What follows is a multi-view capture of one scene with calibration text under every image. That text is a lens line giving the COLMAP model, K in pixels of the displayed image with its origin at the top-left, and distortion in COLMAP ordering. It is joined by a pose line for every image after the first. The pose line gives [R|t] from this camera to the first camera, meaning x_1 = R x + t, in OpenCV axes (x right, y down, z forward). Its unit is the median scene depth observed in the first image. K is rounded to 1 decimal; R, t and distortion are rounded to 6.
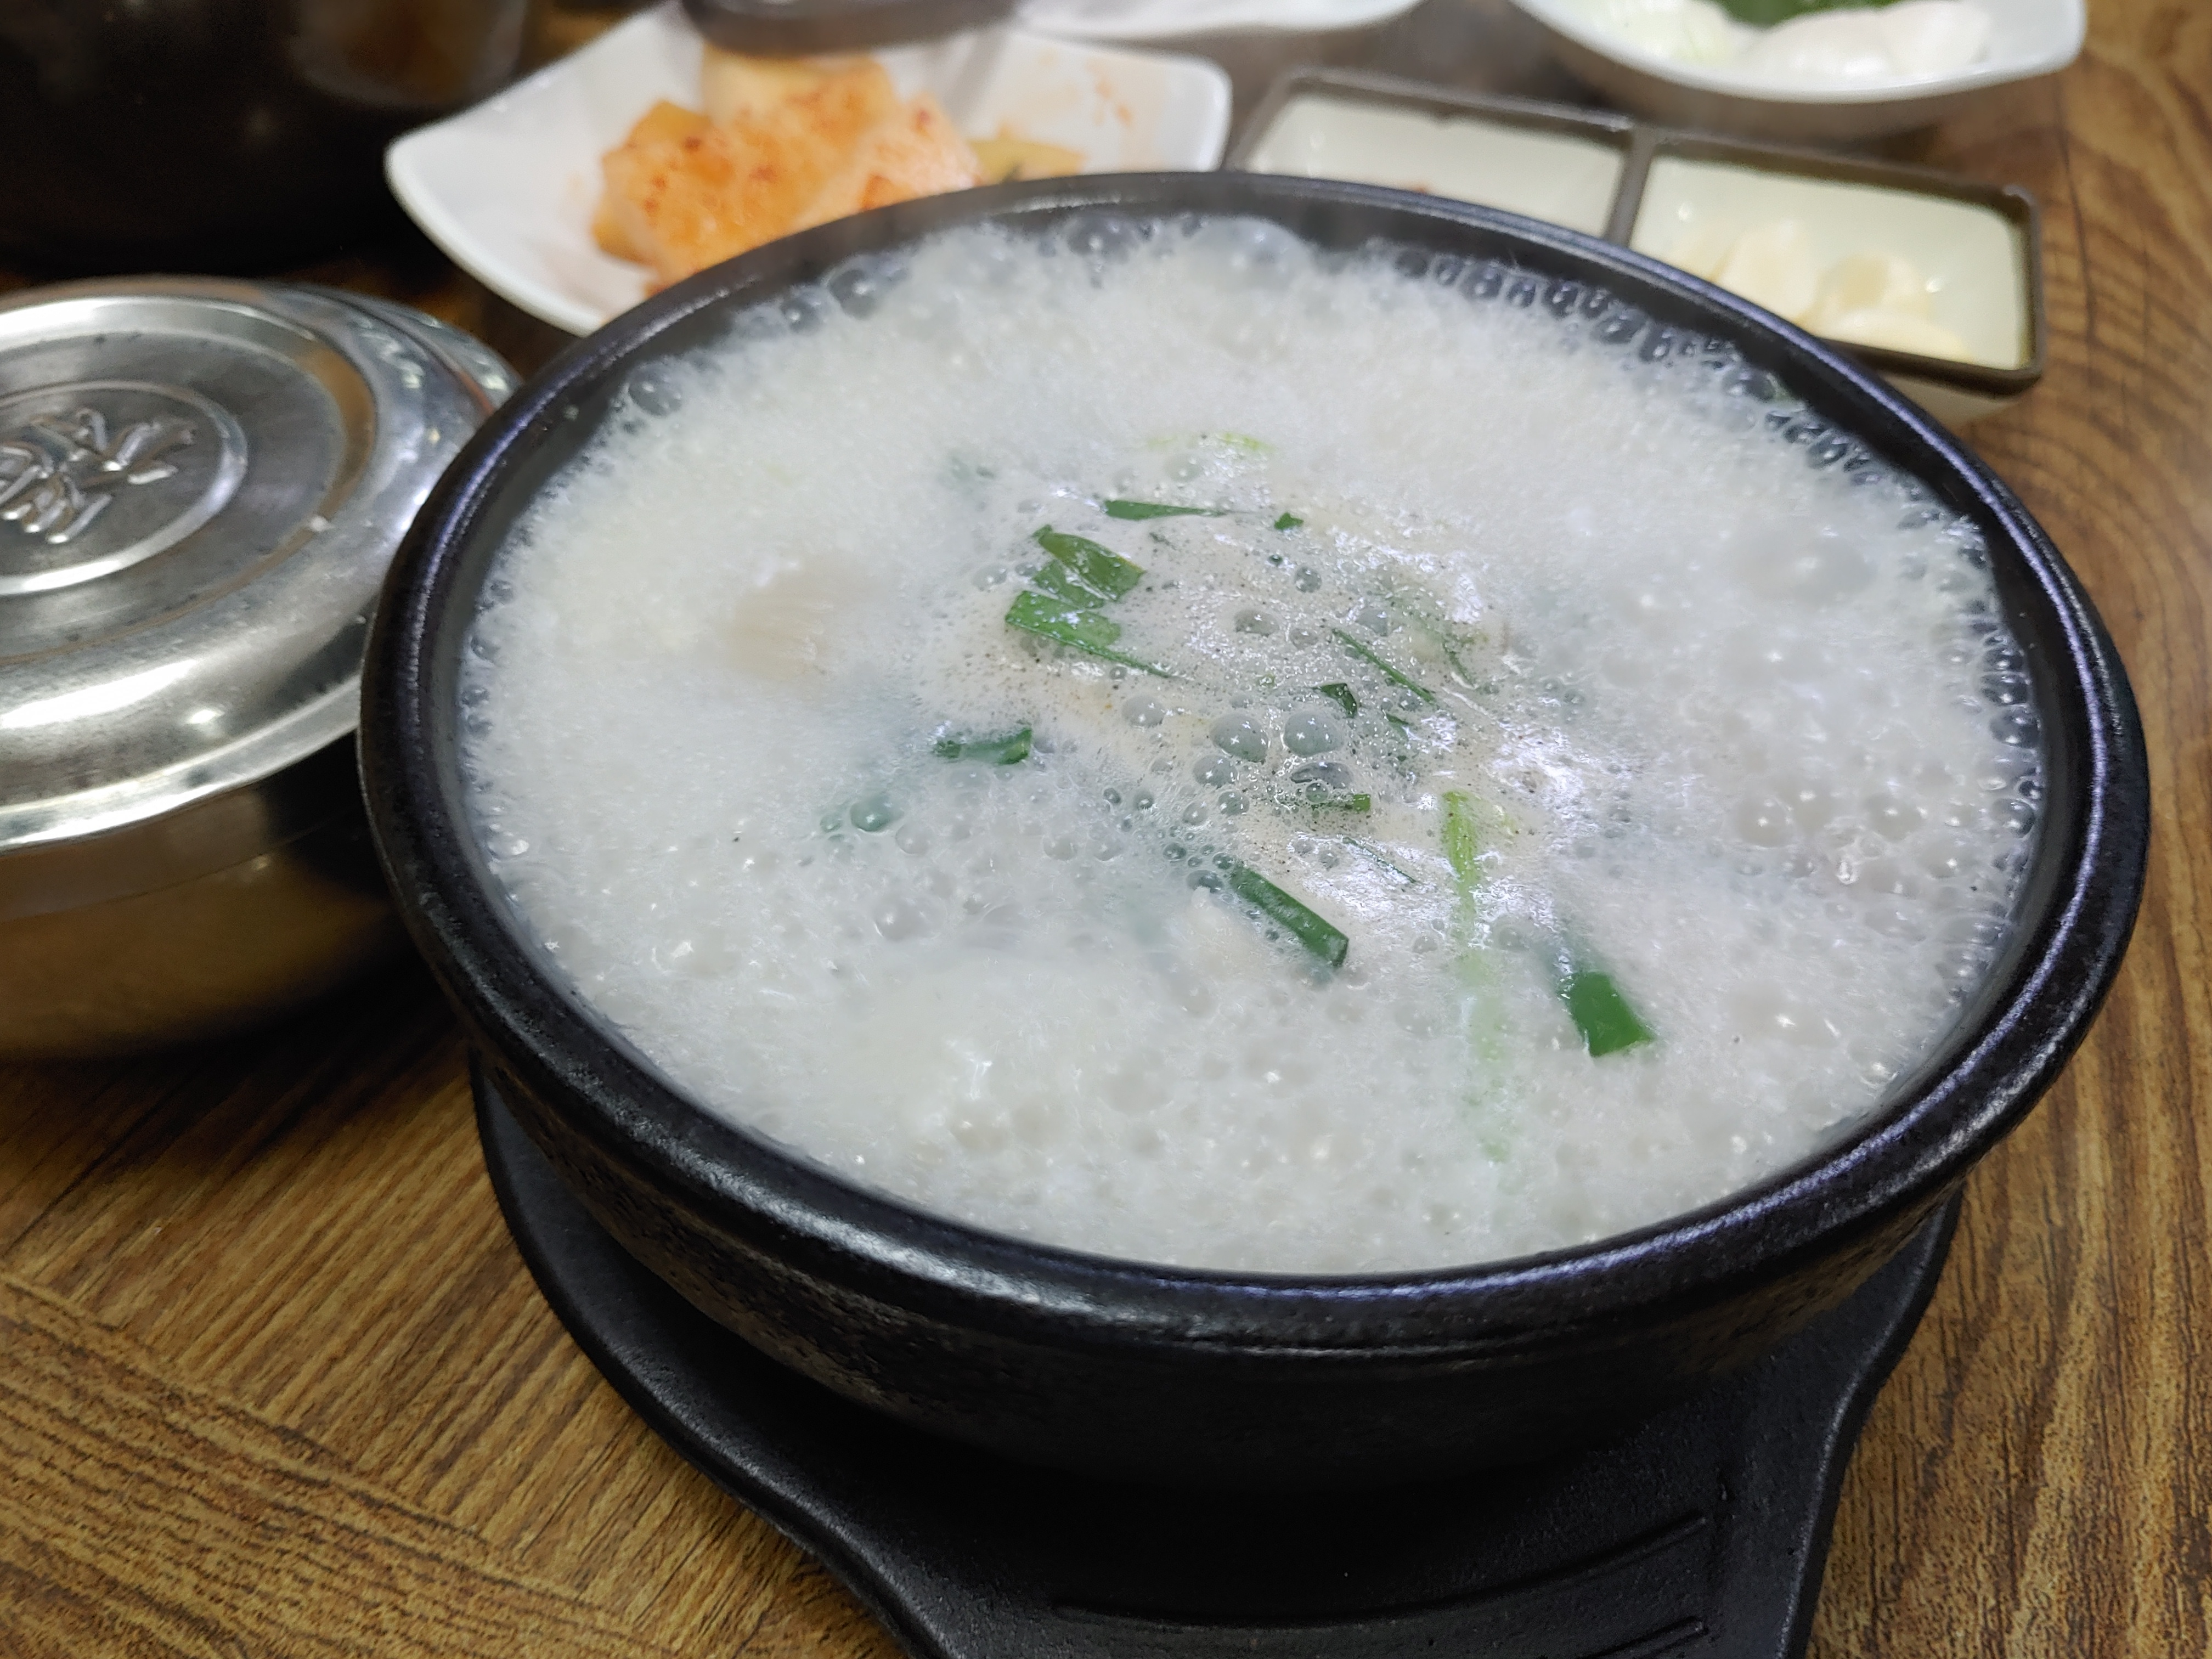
lens RADIAL K [[1681.0, 0, 1106.0], [0, 1681.0, 829.5], [0, 0, 1]] dist [0.010280, -0.006227]
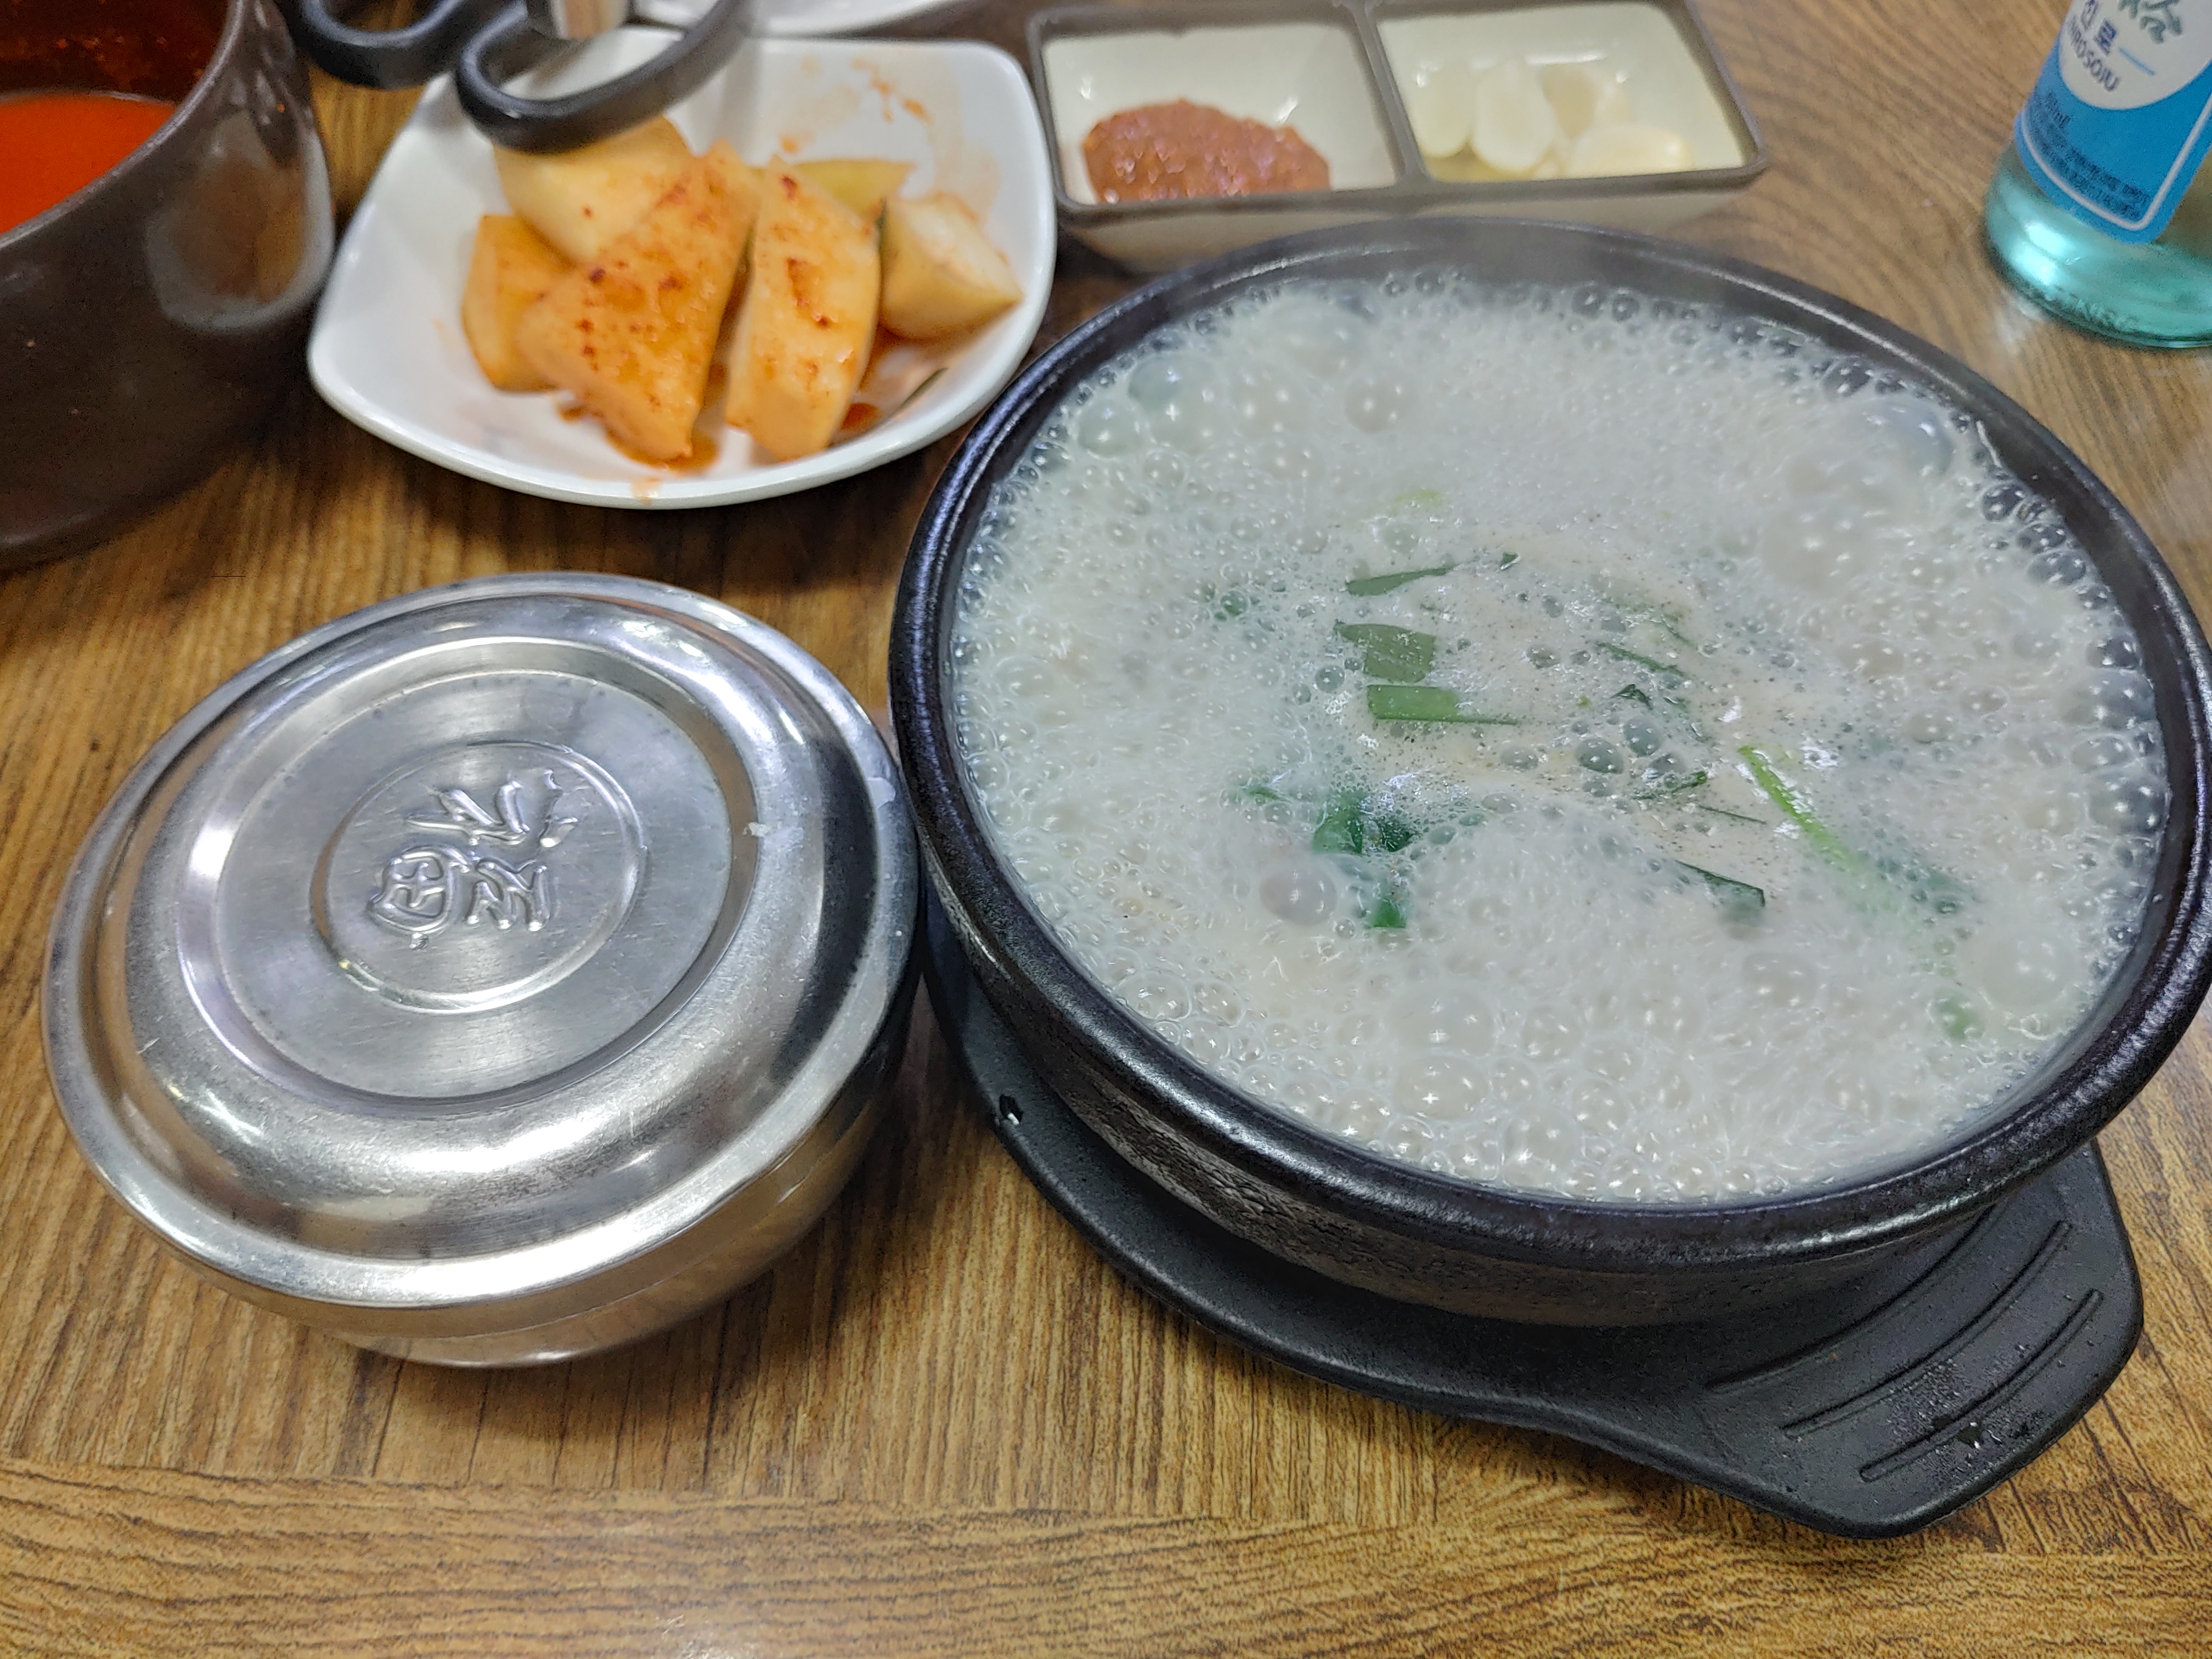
lens RADIAL K [[1654.6, 0, 1106.0], [0, 1654.6, 829.5], [0, 0, 1]] dist [0.002261, -0.035917]
pose [[0.915818, -0.344983, 0.205582, -0.516588], [0.309498, 0.932513, 0.186092, -0.333085], [-0.255906, -0.106799, 0.960784, -0.147574]]
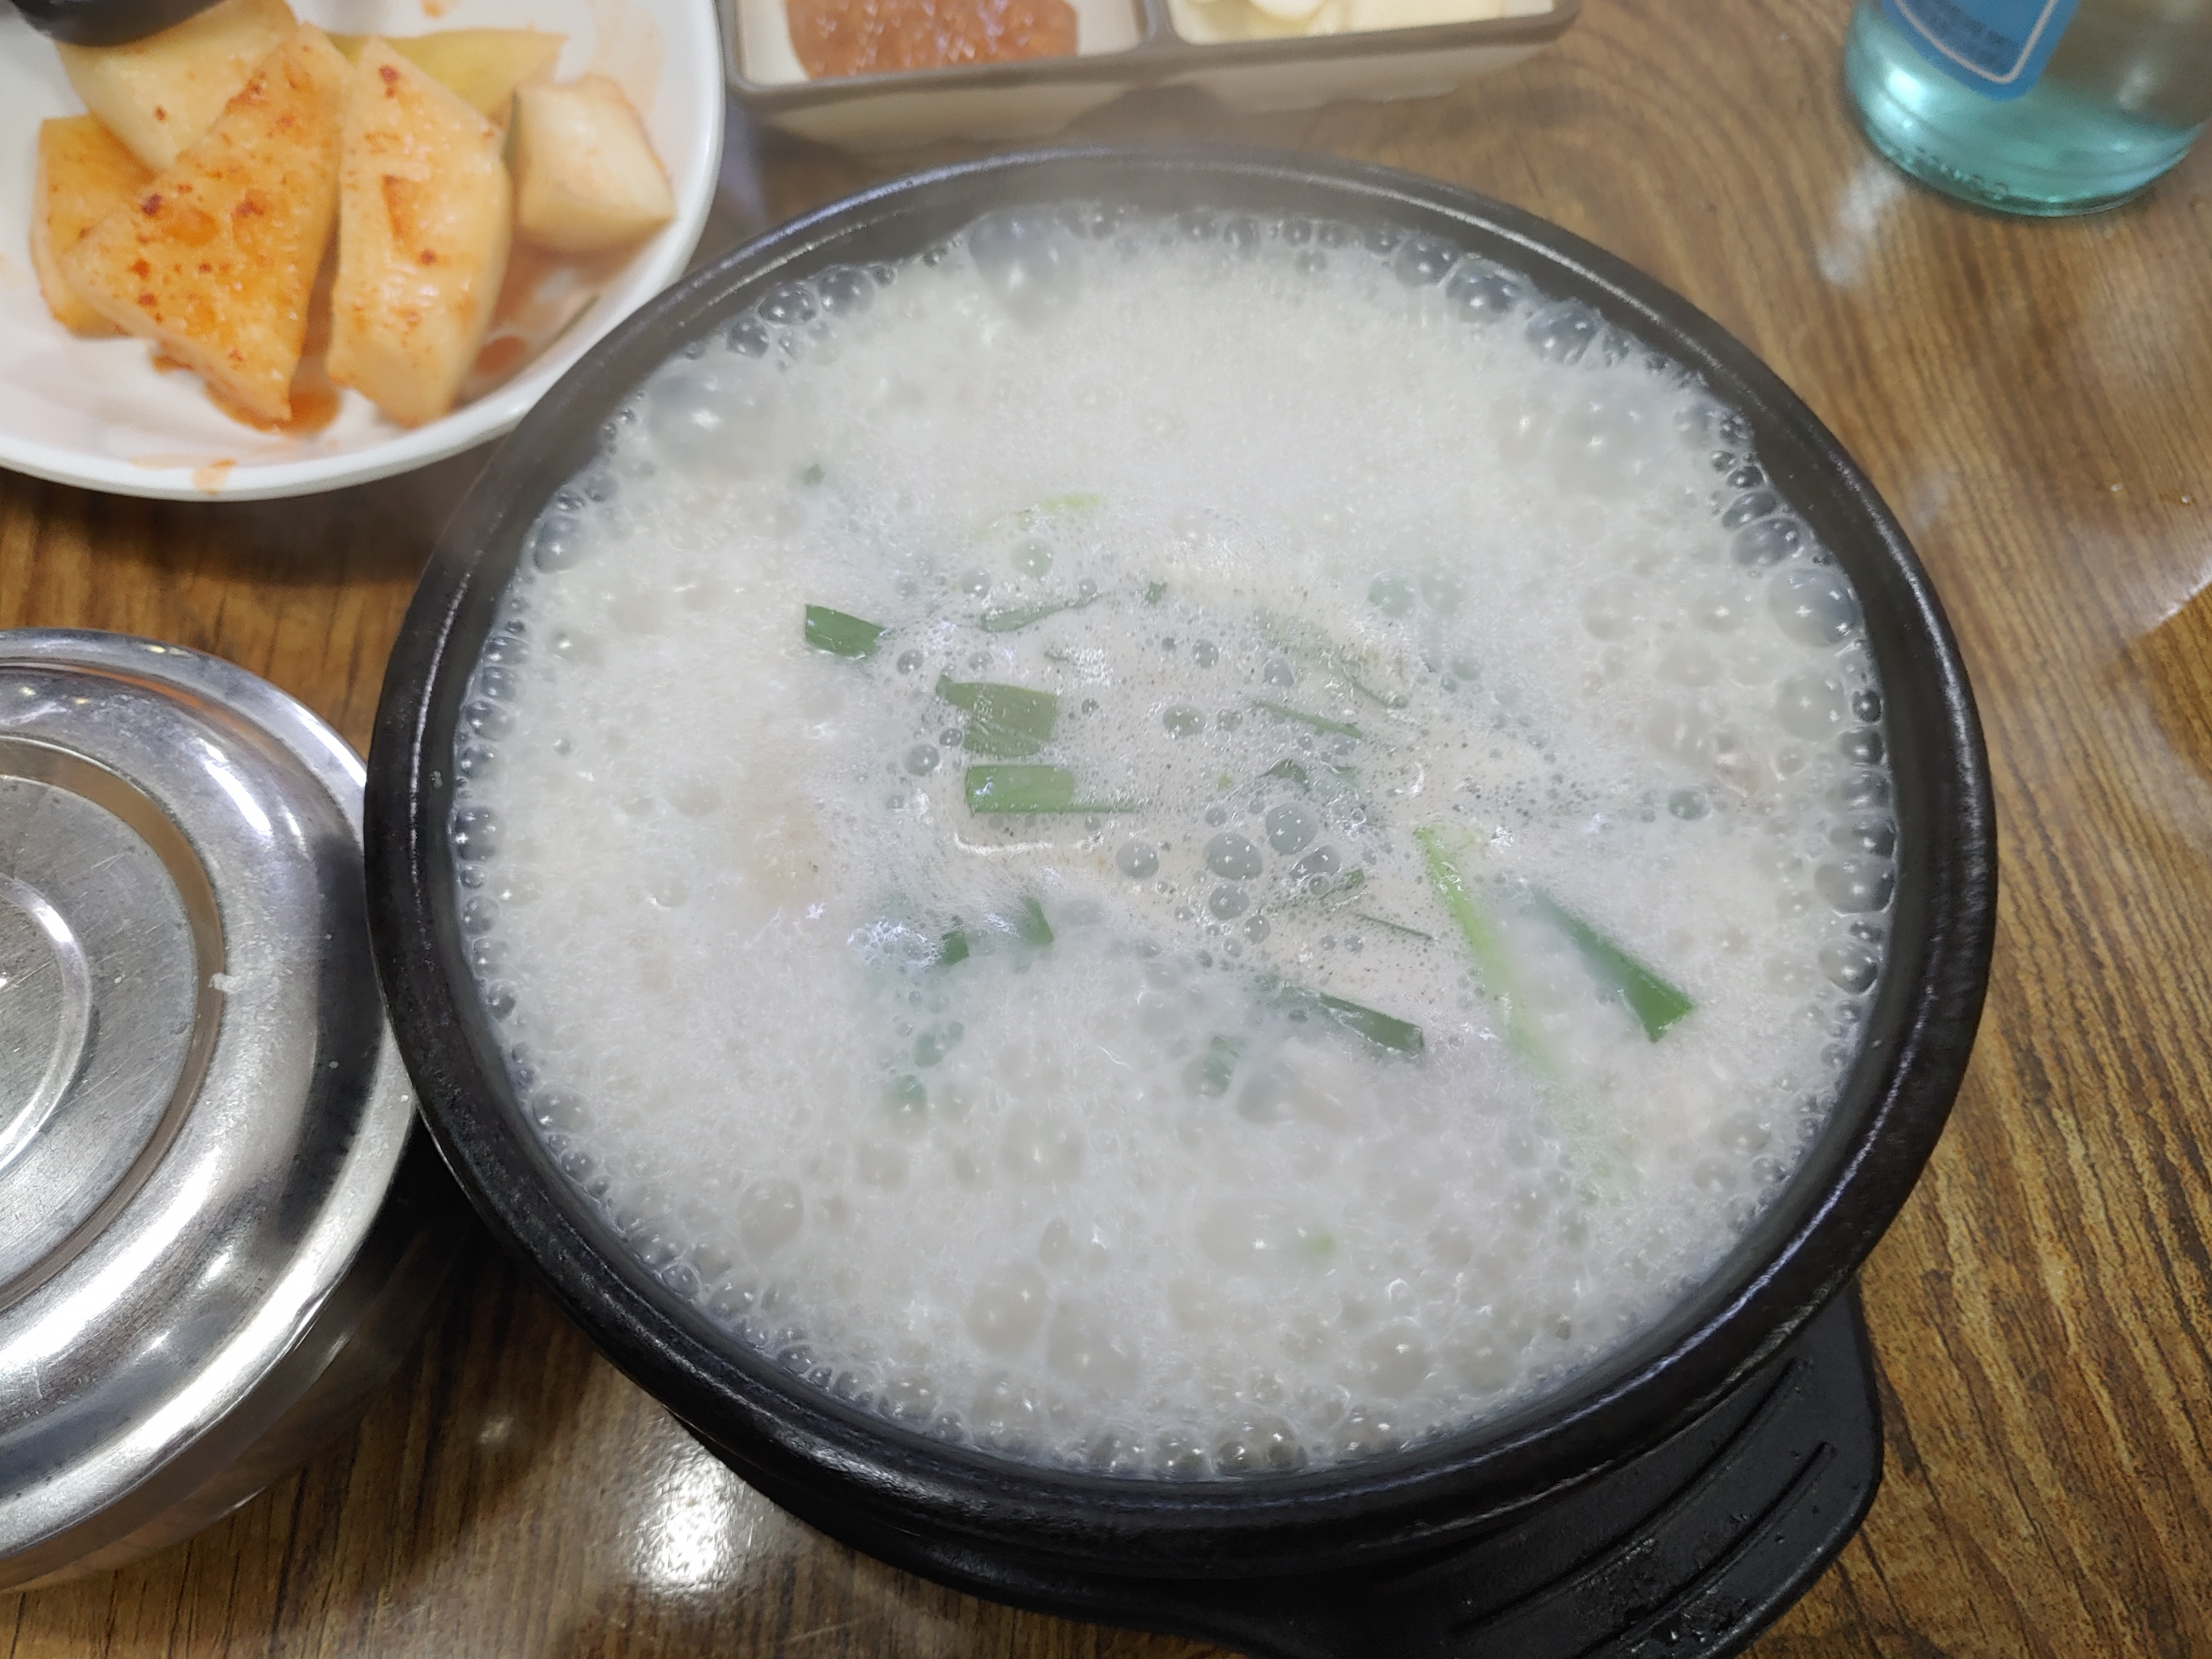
lens RADIAL K [[1688.8, 0, 1121.4], [0, 1688.8, 834.4], [0, 0, 1]] dist [-0.029878, 0.036869]
pose [[0.898923, -0.400208, 0.178242, -0.163751], [0.336863, 0.891521, 0.302843, -0.387132], [-0.280107, -0.212190, 0.936224, -0.004100]]
